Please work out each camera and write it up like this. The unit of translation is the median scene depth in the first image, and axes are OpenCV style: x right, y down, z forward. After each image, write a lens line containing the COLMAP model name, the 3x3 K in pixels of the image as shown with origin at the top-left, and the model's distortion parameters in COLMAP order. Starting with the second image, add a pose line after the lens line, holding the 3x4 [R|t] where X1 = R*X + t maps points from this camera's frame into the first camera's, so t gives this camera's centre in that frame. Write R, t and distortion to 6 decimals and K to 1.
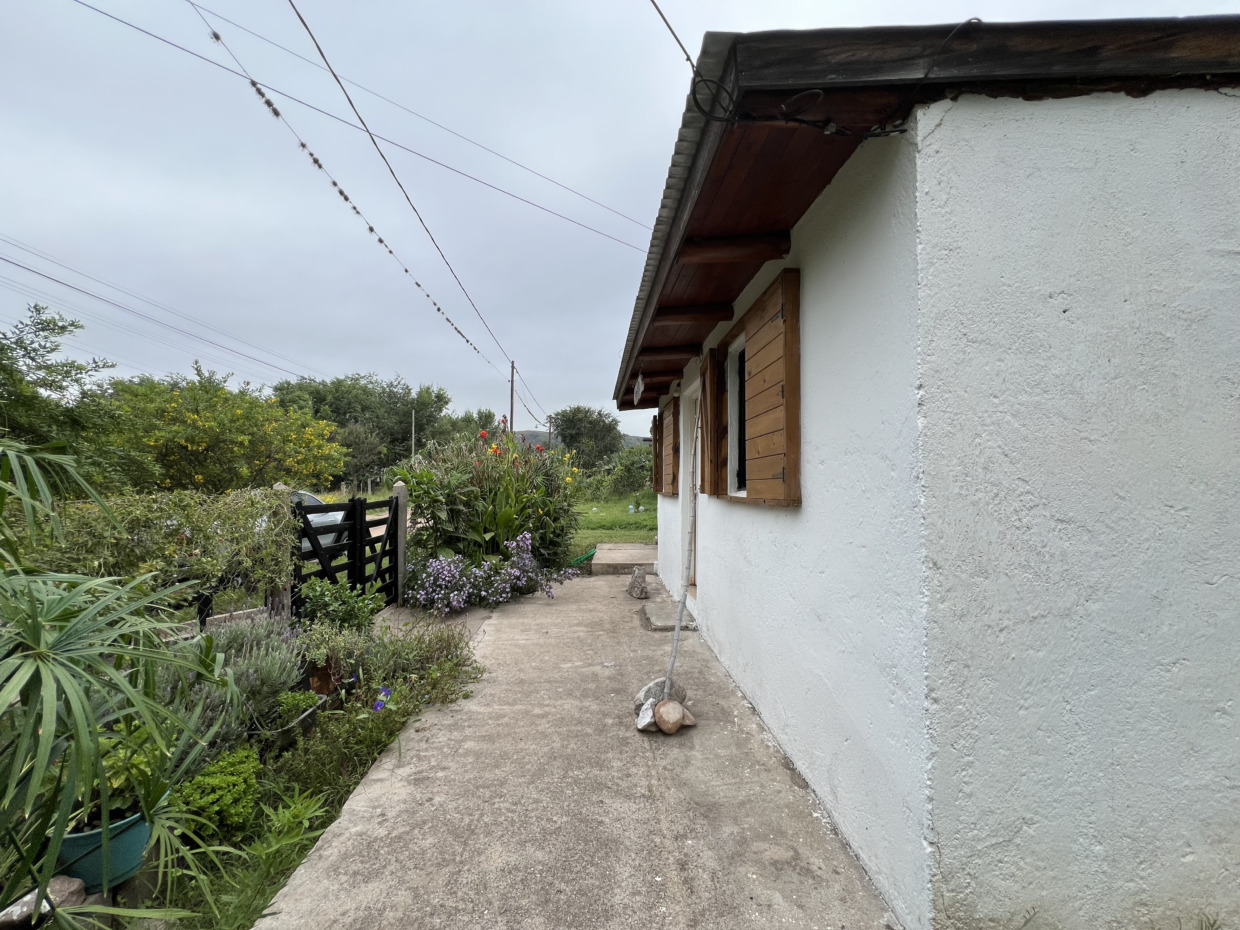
lens RADIAL K [[499.9, 0, 620.6], [0, 499.9, 463.9], [0, 0, 1]] dist [0.001982, 0.000181]
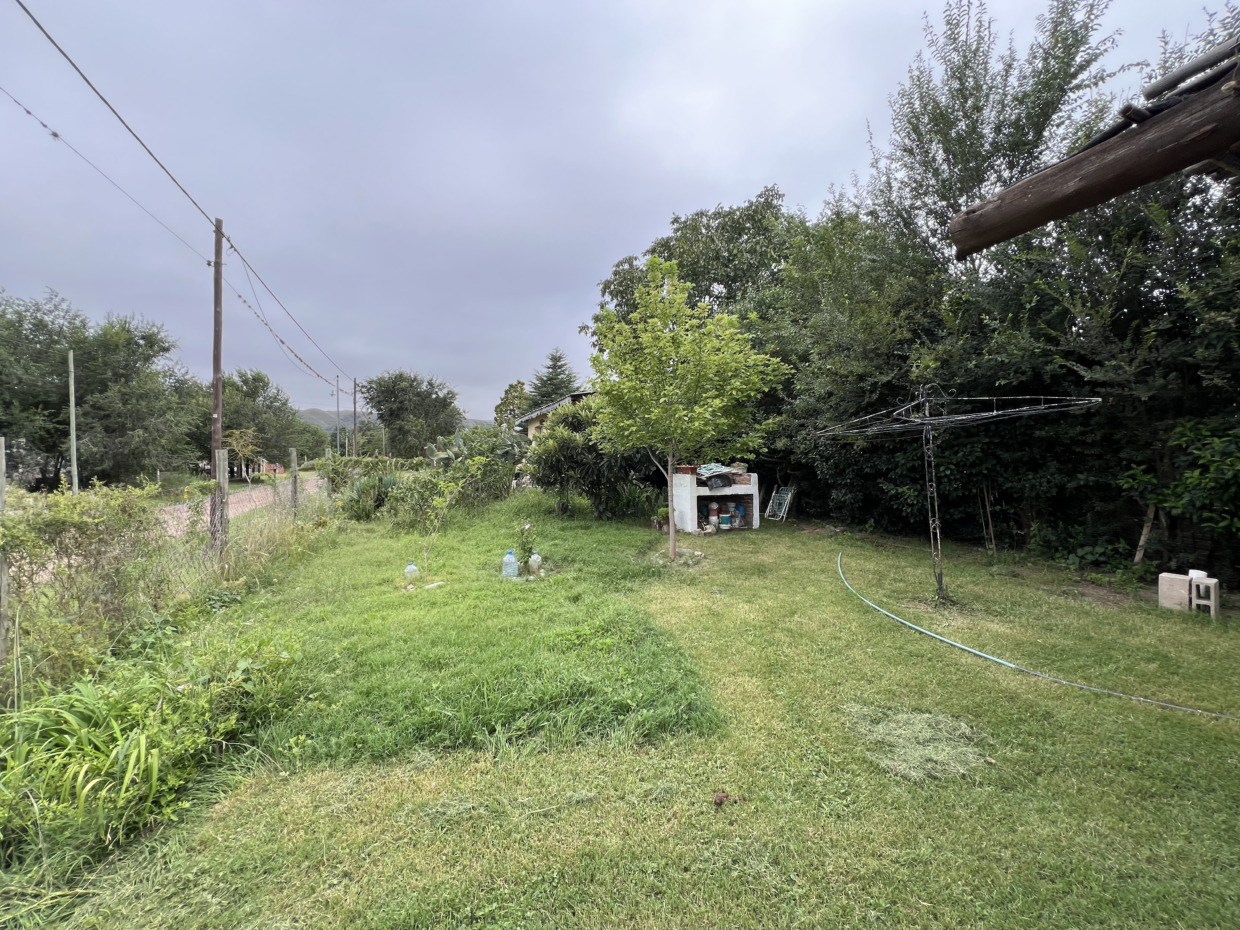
lens RADIAL K [[499.9, 0, 618.1], [0, 499.9, 462.0], [0, 0, 1]] dist [0.001982, 0.000181]
pose [[0.951167, -0.009126, 0.308543, -0.007638], [0.000081, 0.999570, 0.029317, -0.000793], [-0.308678, -0.027860, 0.950758, 0.234695]]
